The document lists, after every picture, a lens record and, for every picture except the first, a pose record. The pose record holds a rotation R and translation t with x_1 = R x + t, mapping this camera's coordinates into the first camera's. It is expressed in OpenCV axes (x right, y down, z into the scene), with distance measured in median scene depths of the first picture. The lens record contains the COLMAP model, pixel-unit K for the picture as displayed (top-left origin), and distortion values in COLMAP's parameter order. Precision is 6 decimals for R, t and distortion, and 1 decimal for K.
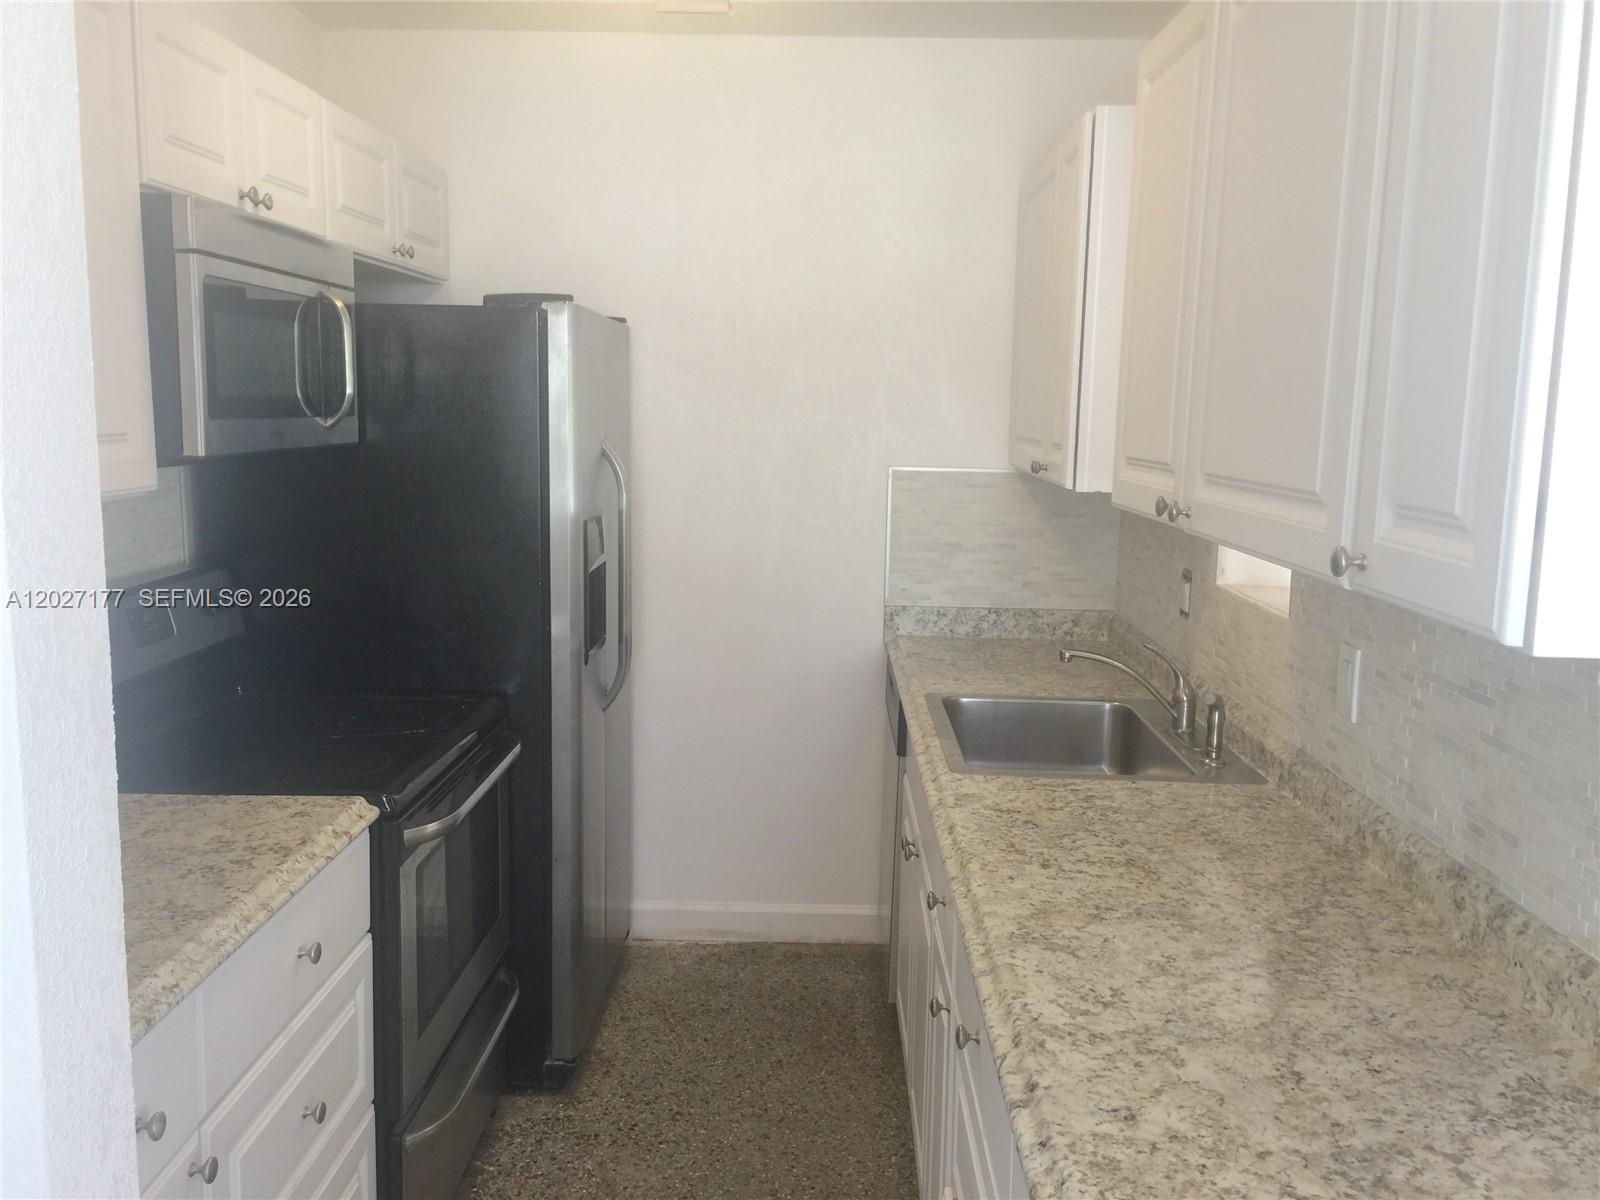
lens RADIAL K [[1371.4, 0, 790.8], [0, 1371.4, 586.6], [0, 0, 1]] dist [0.058598, -0.091179]
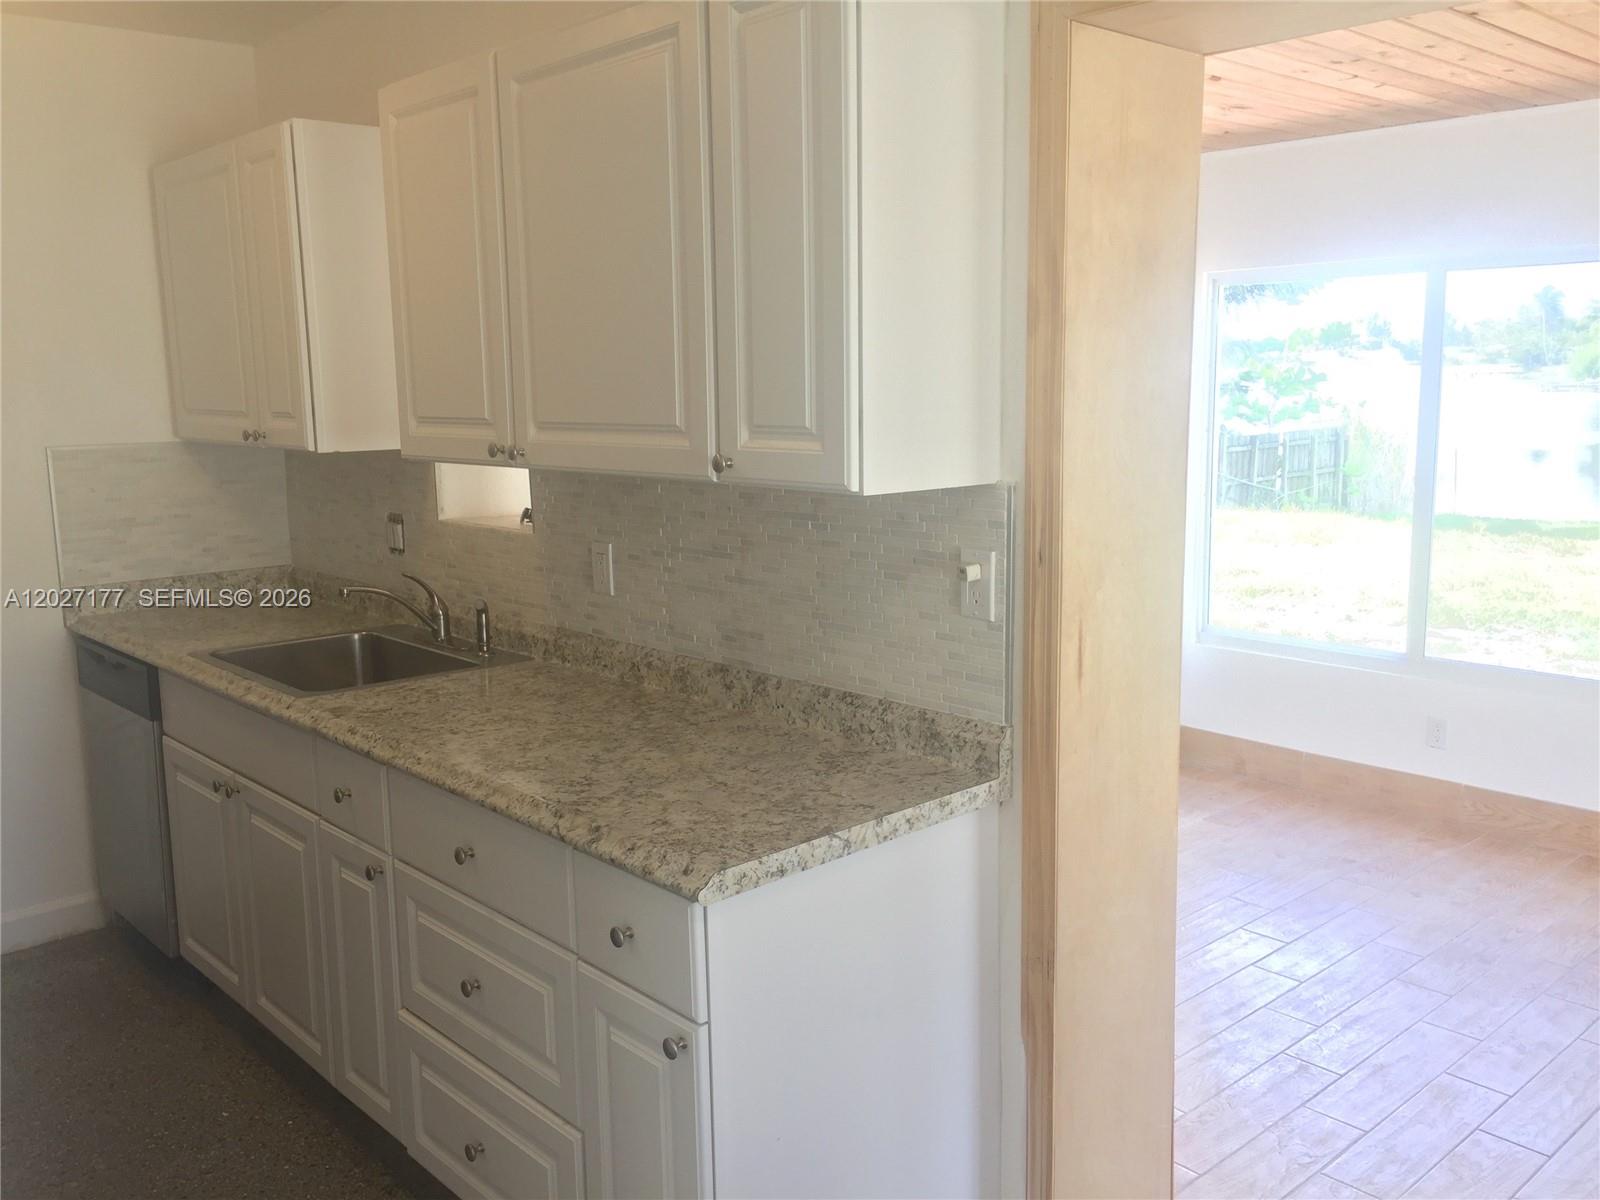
lens RADIAL K [[1371.4, 0, 798.8], [0, 1371.4, 591.0], [0, 0, 1]] dist [0.058598, -0.091179]
pose [[0.722926, -0.140831, 0.676421, -0.495087], [0.123896, 0.989561, 0.073613, 0.017136], [-0.679726, 0.030590, 0.732828, -0.198147]]
